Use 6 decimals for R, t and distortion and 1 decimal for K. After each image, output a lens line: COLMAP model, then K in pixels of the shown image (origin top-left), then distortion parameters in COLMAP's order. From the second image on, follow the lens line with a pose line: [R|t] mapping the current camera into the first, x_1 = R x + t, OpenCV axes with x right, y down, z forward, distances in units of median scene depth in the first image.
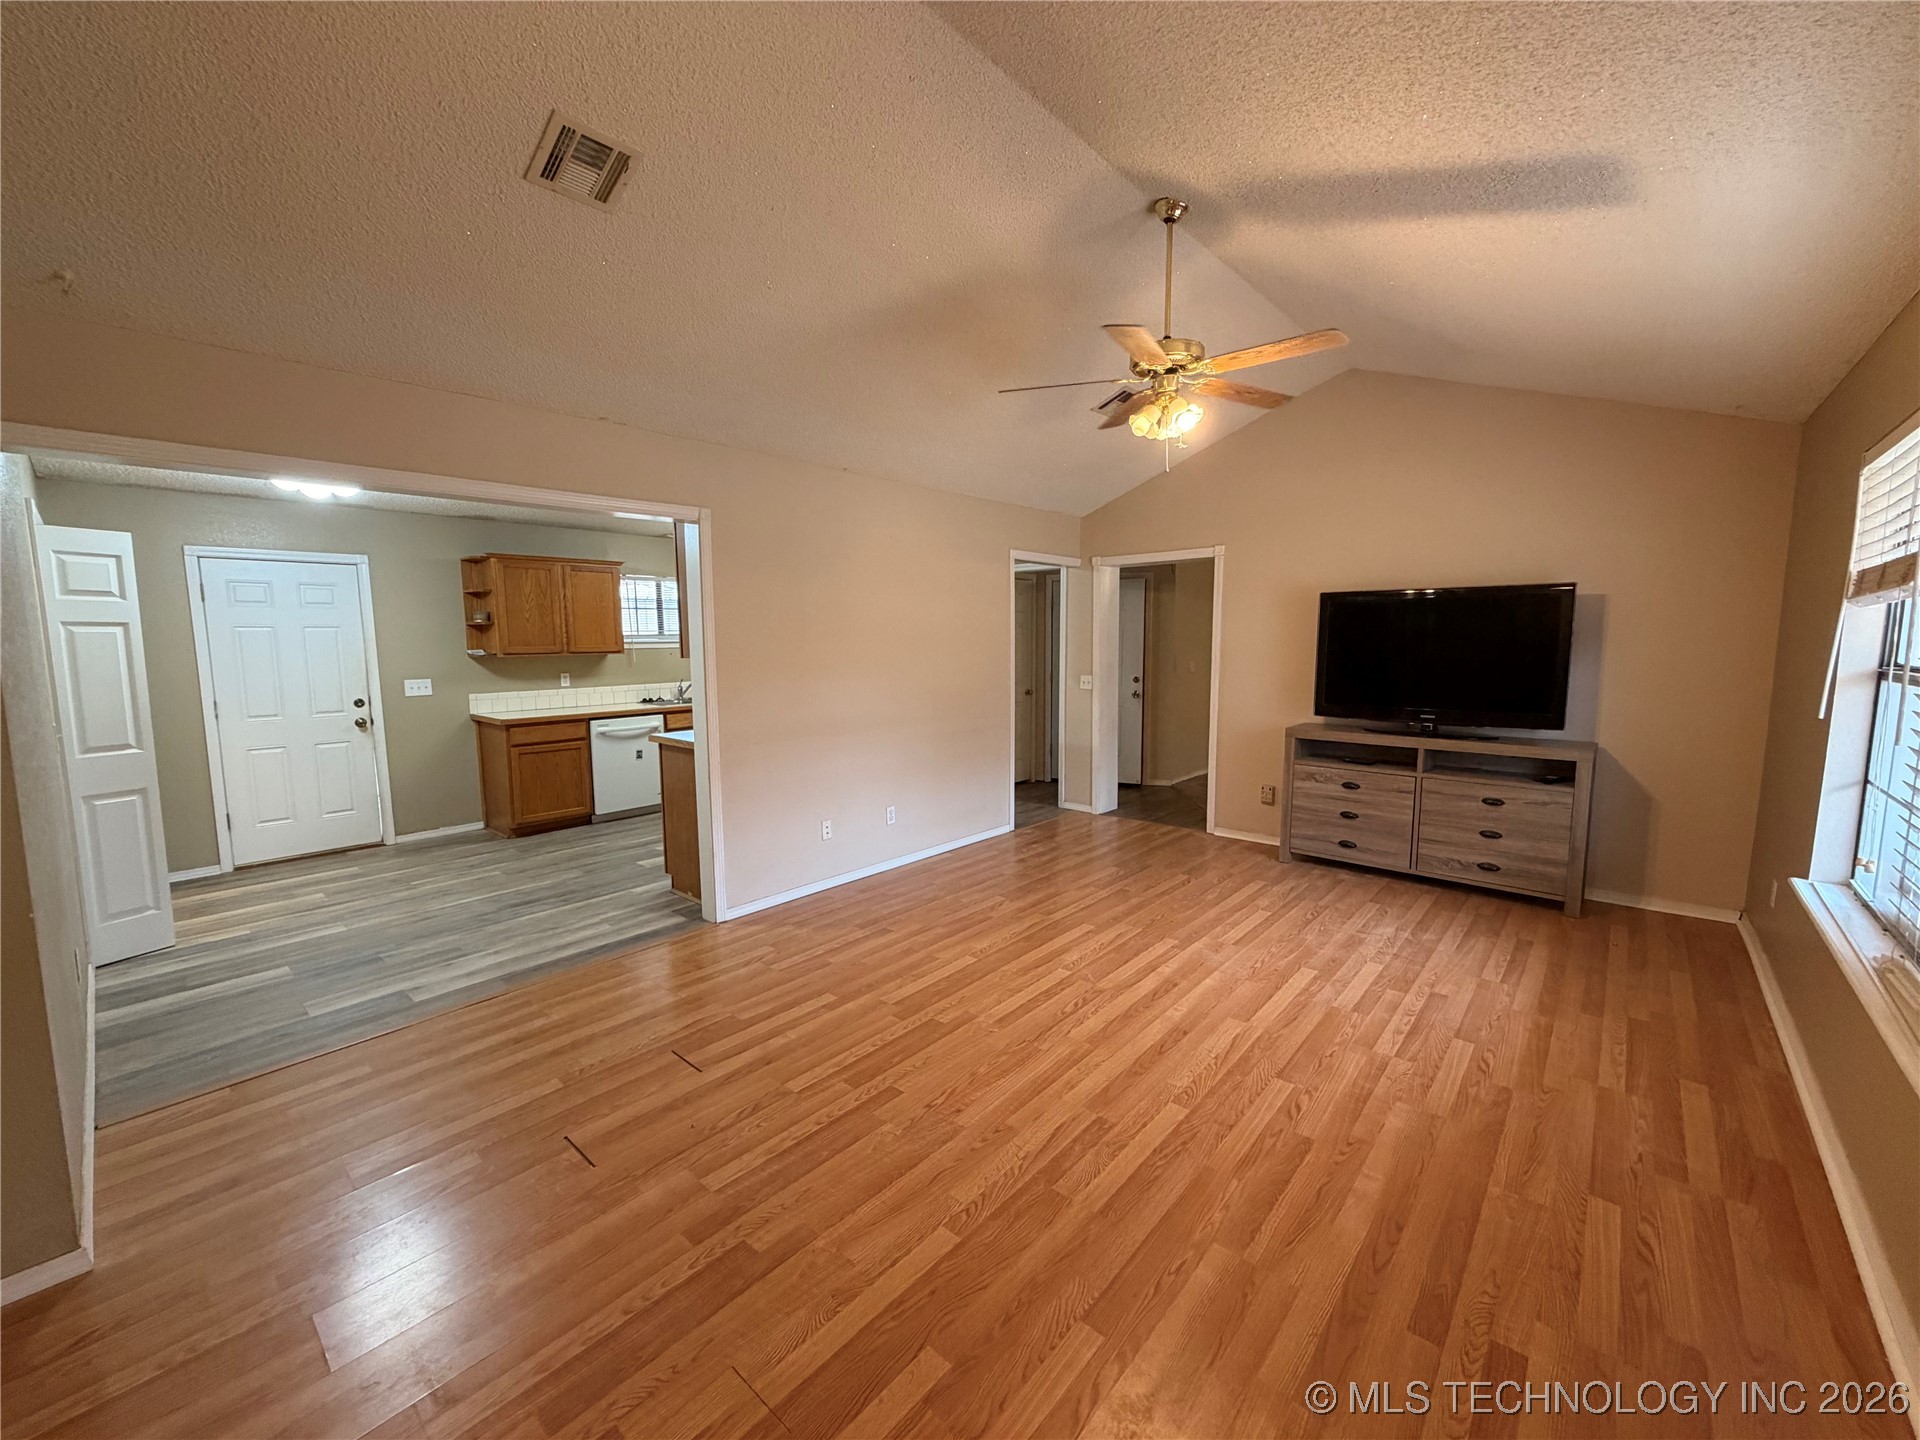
lens RADIAL K [[761.8, 0, 964.8], [0, 761.8, 720.4], [0, 0, 1]] dist [-0.000494, -0.000179]
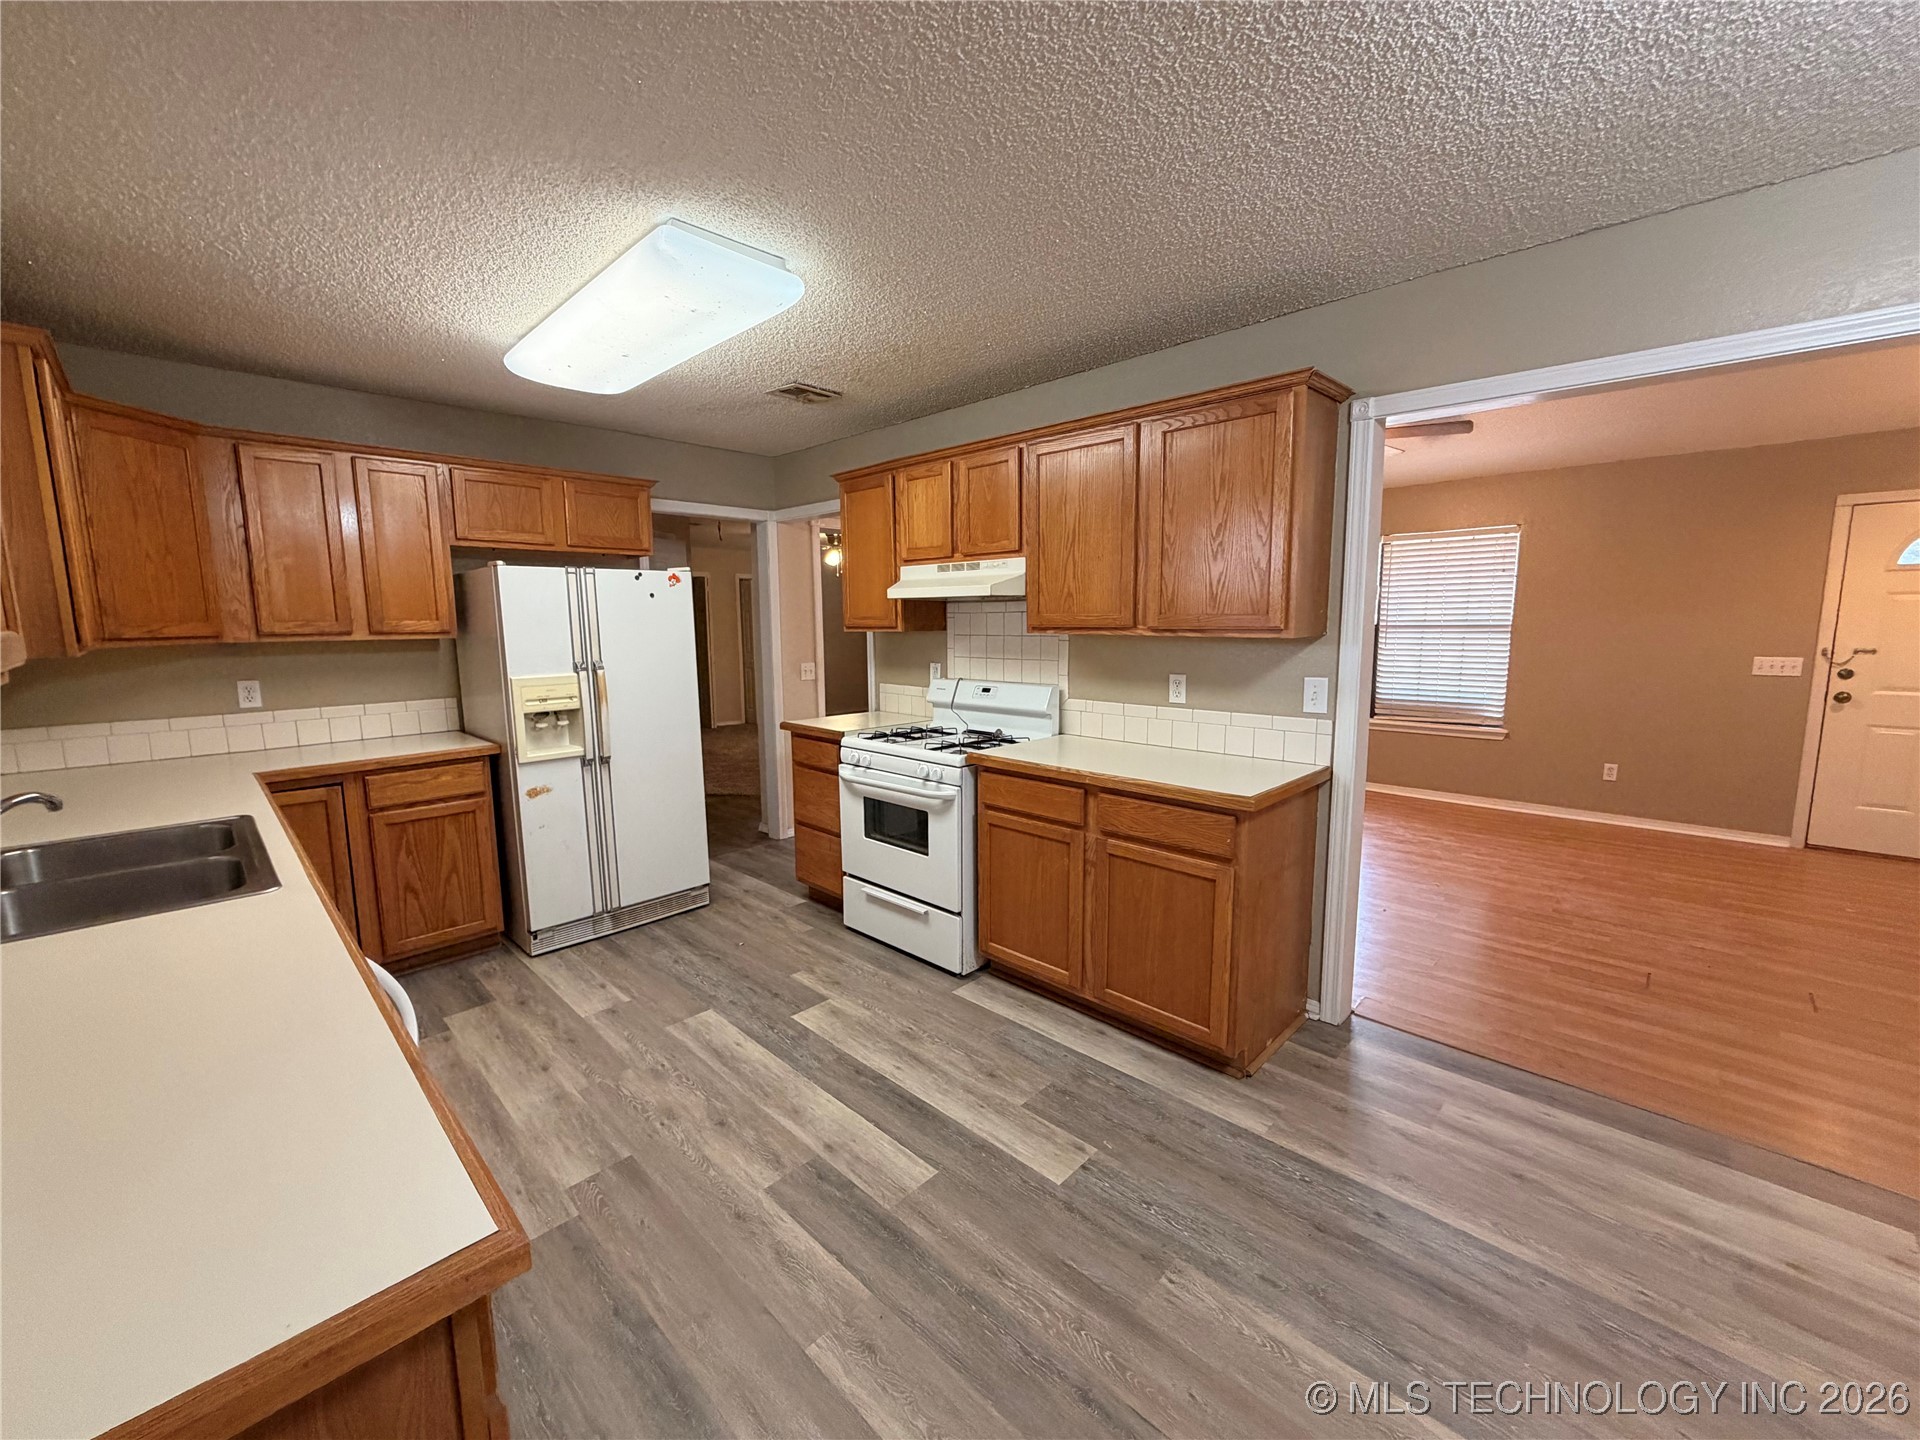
lens RADIAL K [[761.8, 0, 951.4], [0, 761.8, 722.2], [0, 0, 1]] dist [-0.000494, -0.000179]
pose [[0.056206, -0.128747, 0.990083, -1.036222], [0.114202, 0.985972, 0.121729, -0.127206], [-0.991866, 0.106228, 0.070120, 1.326862]]
